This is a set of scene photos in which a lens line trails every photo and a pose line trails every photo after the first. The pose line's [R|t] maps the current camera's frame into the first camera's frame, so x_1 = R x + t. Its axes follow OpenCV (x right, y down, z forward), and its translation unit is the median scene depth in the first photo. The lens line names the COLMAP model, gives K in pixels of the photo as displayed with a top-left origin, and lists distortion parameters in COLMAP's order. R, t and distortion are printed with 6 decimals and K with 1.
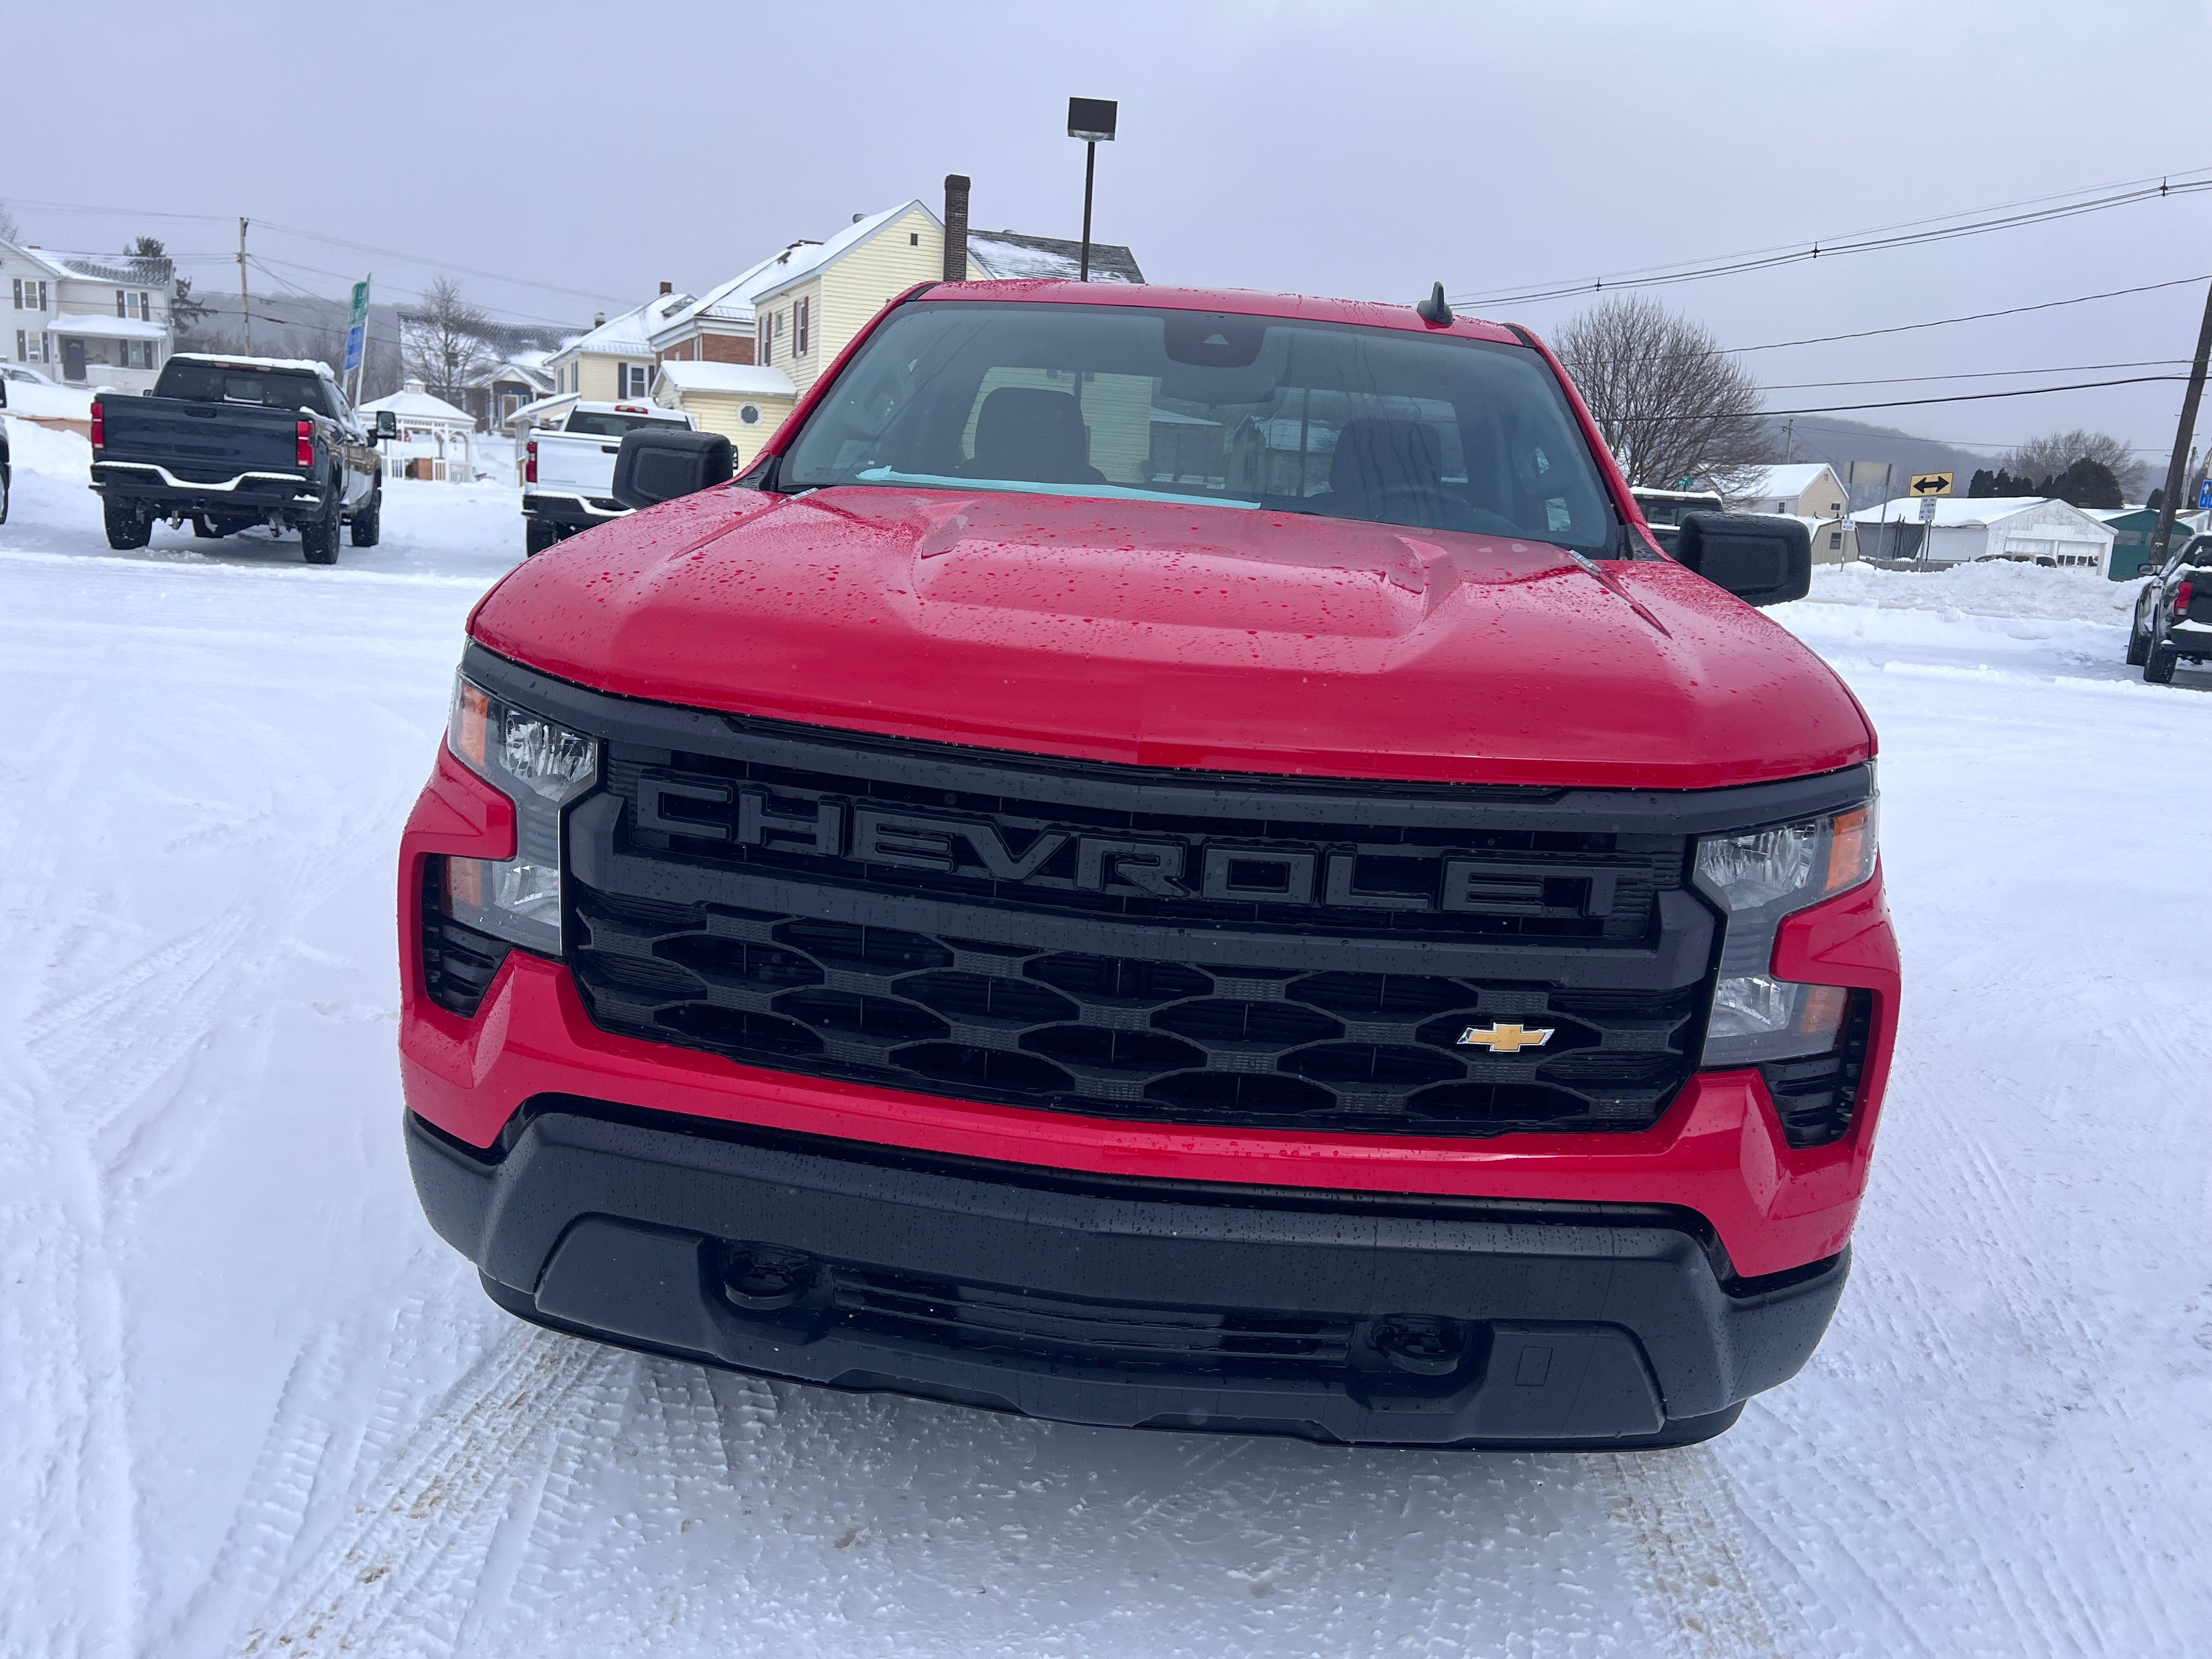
lens RADIAL K [[1652.4, 0, 1100.4], [0, 1652.4, 835.9], [0, 0, 1]] dist [0.054589, -0.058314]
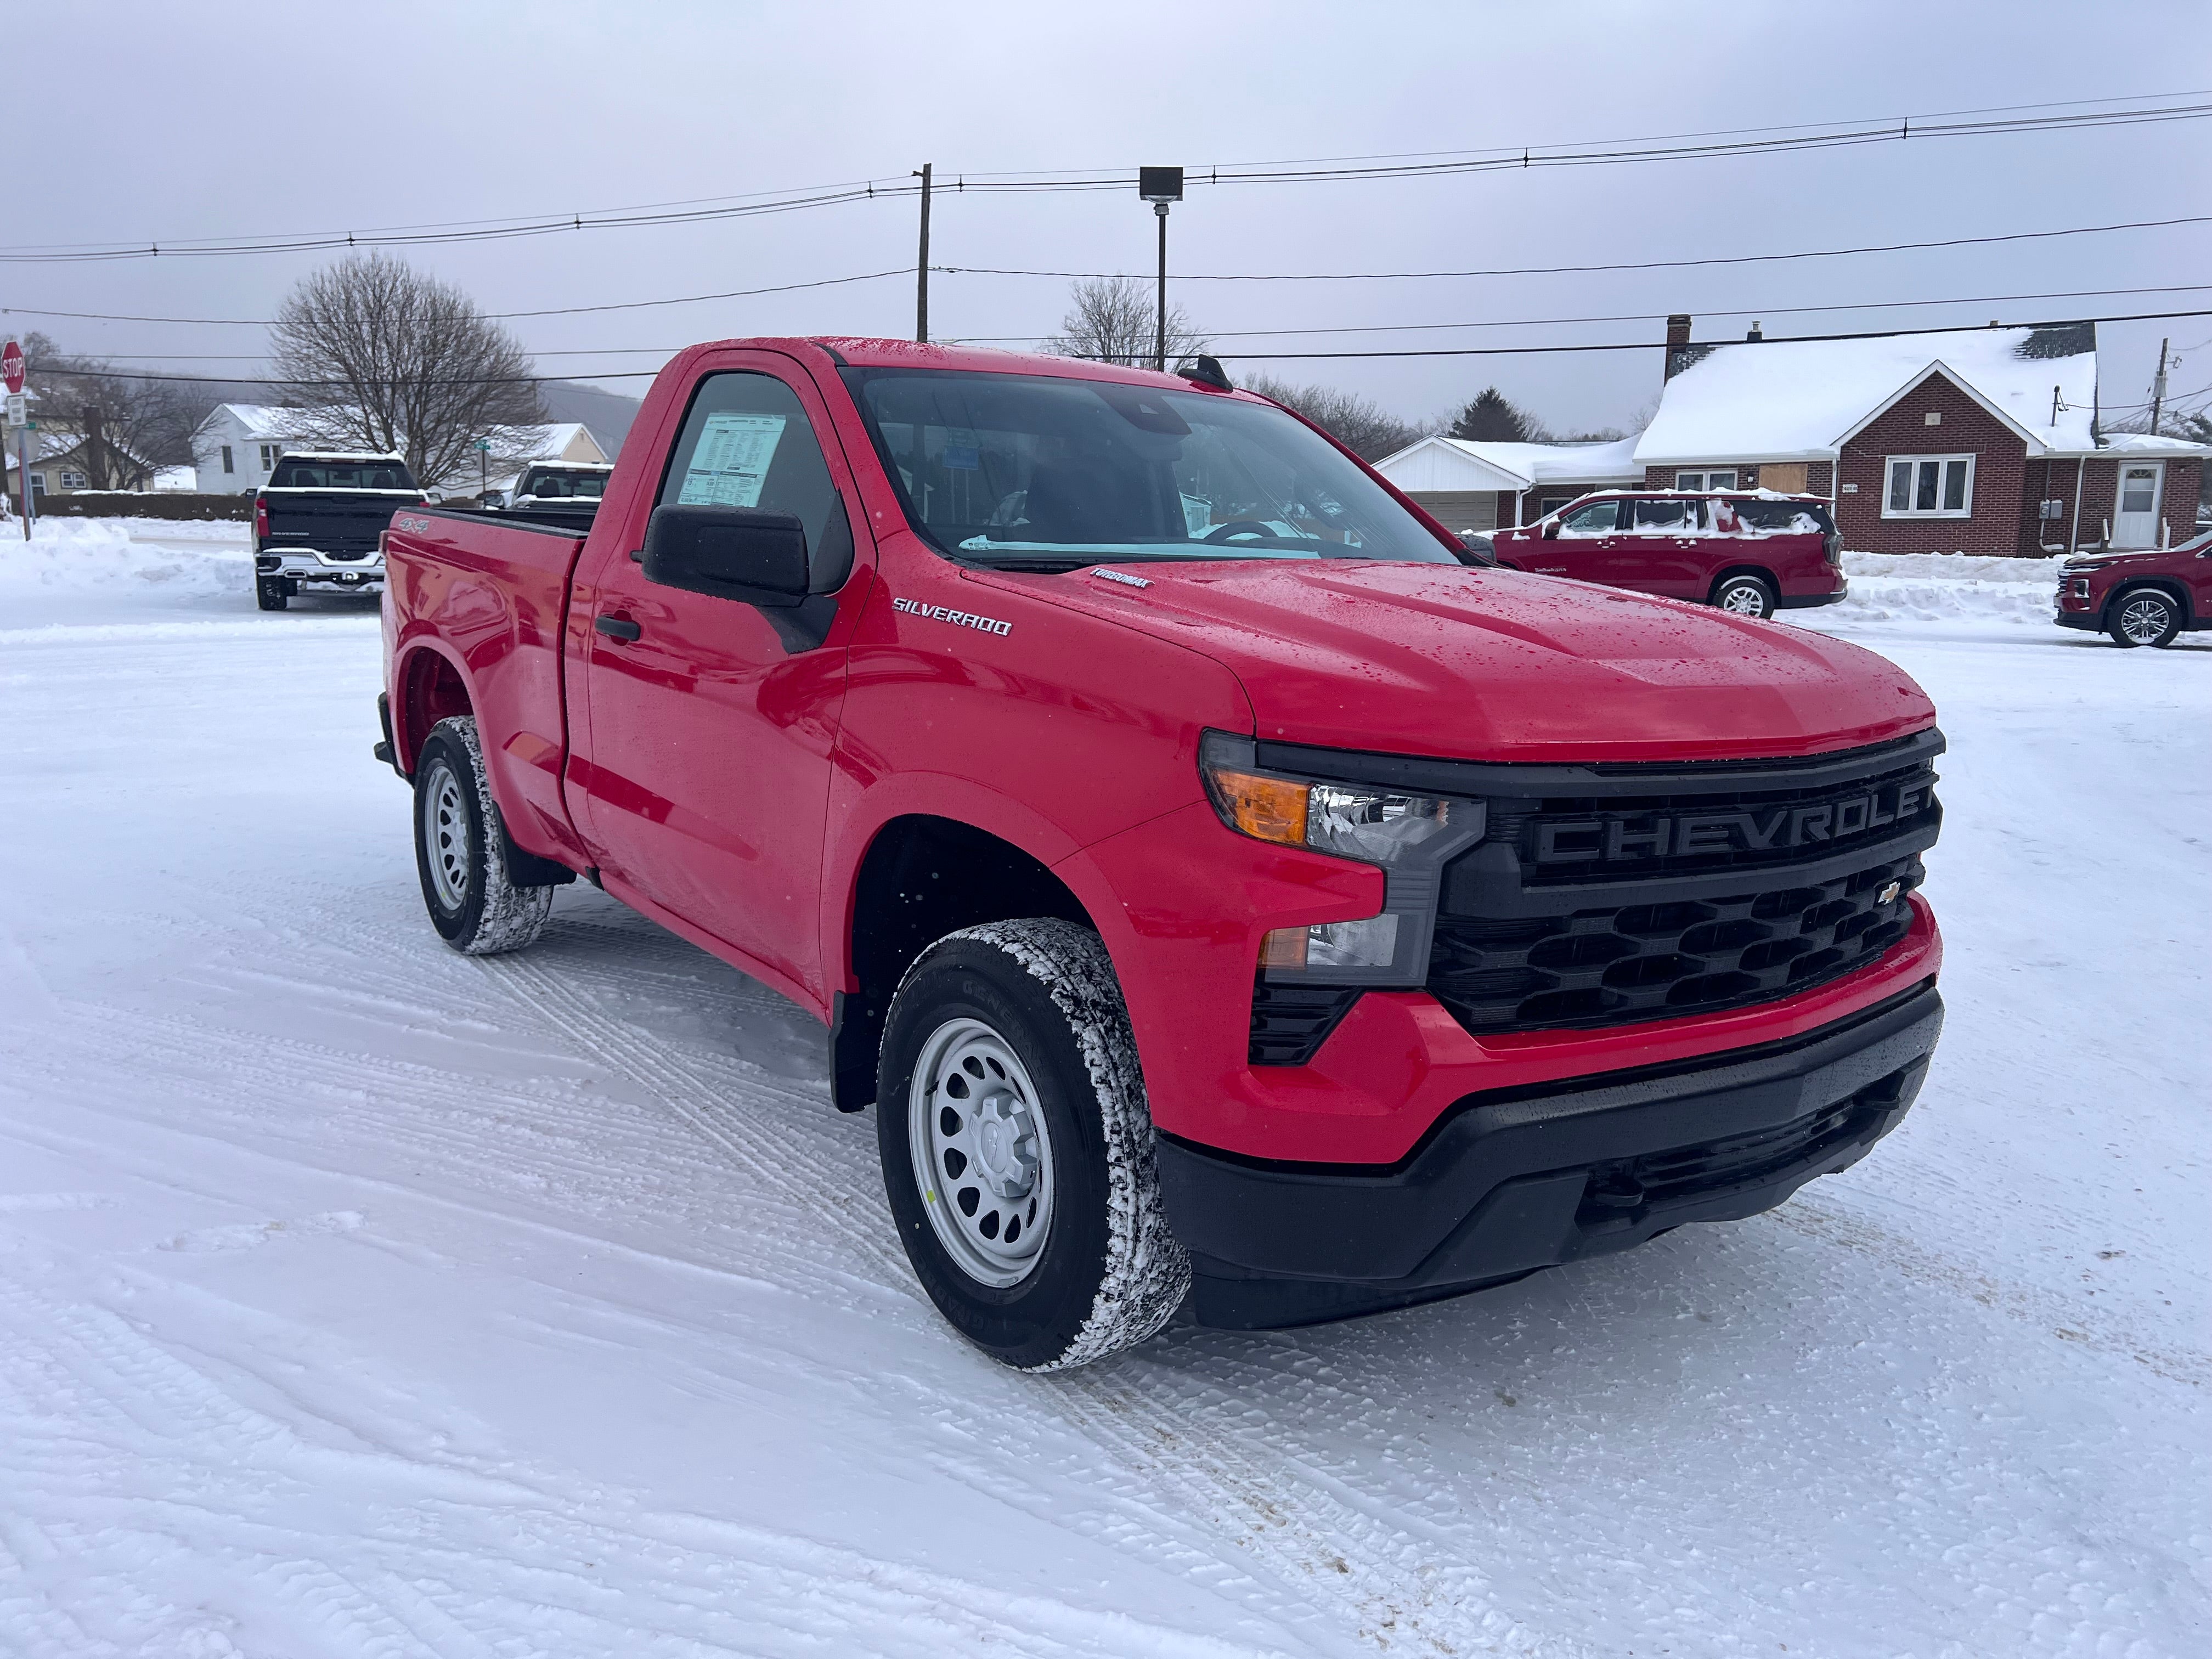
lens RADIAL K [[1652.4, 0, 1119.5], [0, 1652.4, 839.0], [0, 0, 1]] dist [0.054589, -0.058314]
pose [[0.756947, -0.174726, 0.629684, -1.310280], [0.159728, 0.983833, 0.080986, -0.176735], [-0.633655, 0.039276, 0.772618, 0.226013]]
